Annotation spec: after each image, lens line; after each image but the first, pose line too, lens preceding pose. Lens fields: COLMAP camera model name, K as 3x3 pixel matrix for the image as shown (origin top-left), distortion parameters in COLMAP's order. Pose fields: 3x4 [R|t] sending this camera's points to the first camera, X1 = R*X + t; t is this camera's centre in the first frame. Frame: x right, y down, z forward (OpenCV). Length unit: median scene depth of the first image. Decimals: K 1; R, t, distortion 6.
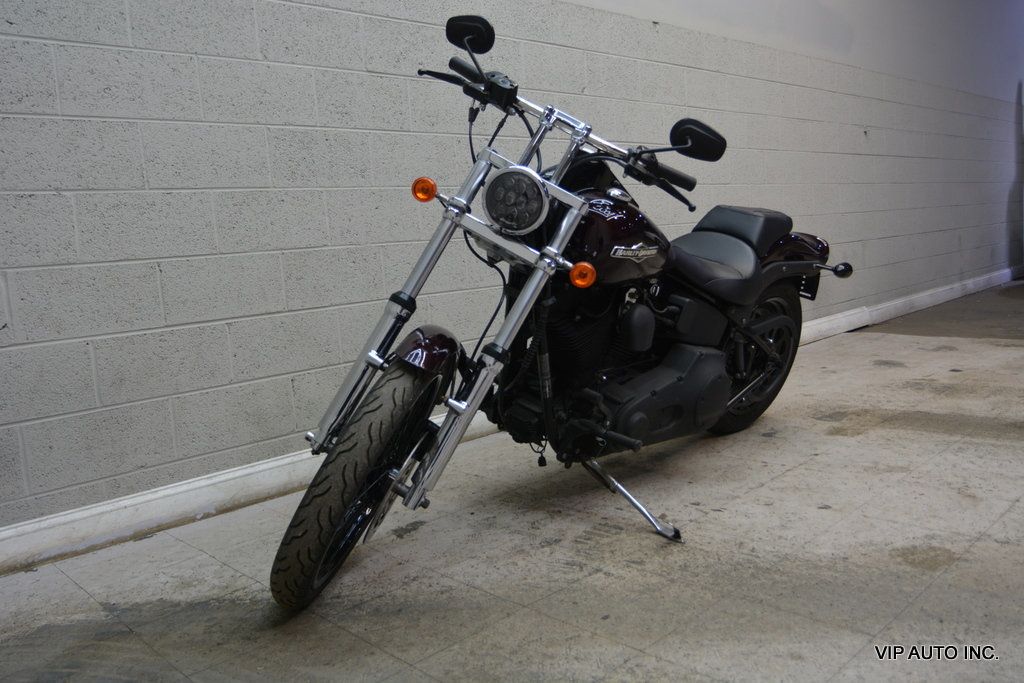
lens RADIAL K [[804.5, 0, 506.2], [0, 804.5, 334.1], [0, 0, 1]] dist [-0.043386, 0.029255]
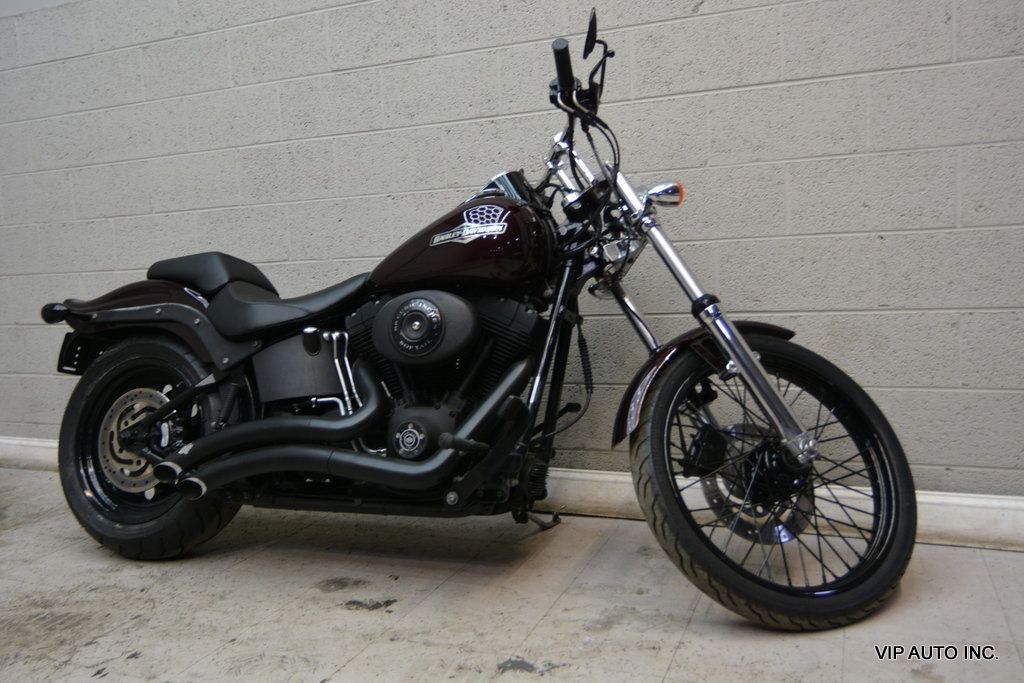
lens RADIAL K [[830.6, 0, 506.7], [0, 830.6, 345.4], [0, 0, 1]] dist [-0.028528, 0.020822]
pose [[0.406161, 0.157761, -0.900081, 0.954832], [-0.082679, 0.987289, 0.135737, -0.191513], [0.910054, 0.019287, 0.414041, 0.933380]]
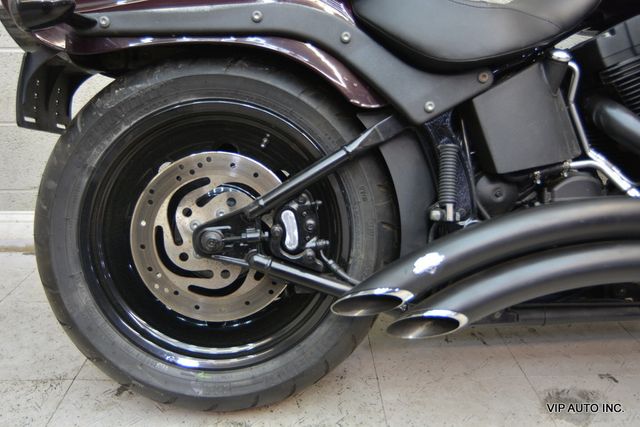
lens RADIAL K [[519.1, 0, 313.0], [0, 519.1, 201.1], [0, 0, 1]] dist [-0.028528, 0.020822]
pose [[0.729469, 0.303871, -0.612811, 0.203169], [-0.137311, 0.942721, 0.304012, -0.062998], [0.670090, -0.137621, 0.729410, 0.727640]]
